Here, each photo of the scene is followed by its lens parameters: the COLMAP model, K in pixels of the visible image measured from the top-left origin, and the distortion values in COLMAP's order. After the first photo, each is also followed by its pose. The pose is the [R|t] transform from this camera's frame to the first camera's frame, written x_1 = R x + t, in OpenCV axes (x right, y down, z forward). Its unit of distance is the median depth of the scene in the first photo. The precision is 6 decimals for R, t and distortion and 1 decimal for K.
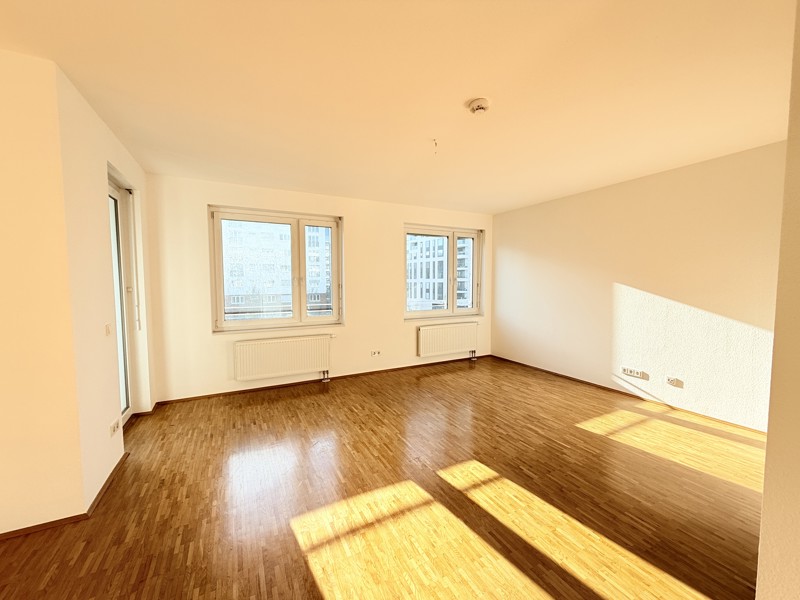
lens RADIAL K [[322.6, 0, 400.0], [0, 322.6, 300.0], [0, 0, 1]] dist [-0.009696, -0.000266]
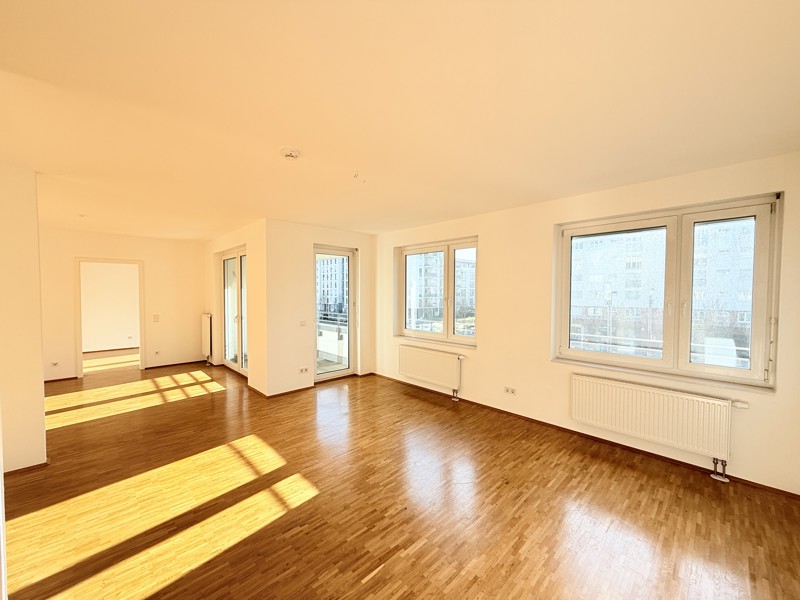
lens RADIAL K [[322.6, 0, 400.0], [0, 322.6, 300.0], [0, 0, 1]] dist [-0.009696, -0.000266]
pose [[0.282892, 0.033392, -0.958570, 1.077637], [-0.062433, 0.997915, 0.016337, -0.109950], [0.957118, 0.055225, 0.284387, 0.811207]]
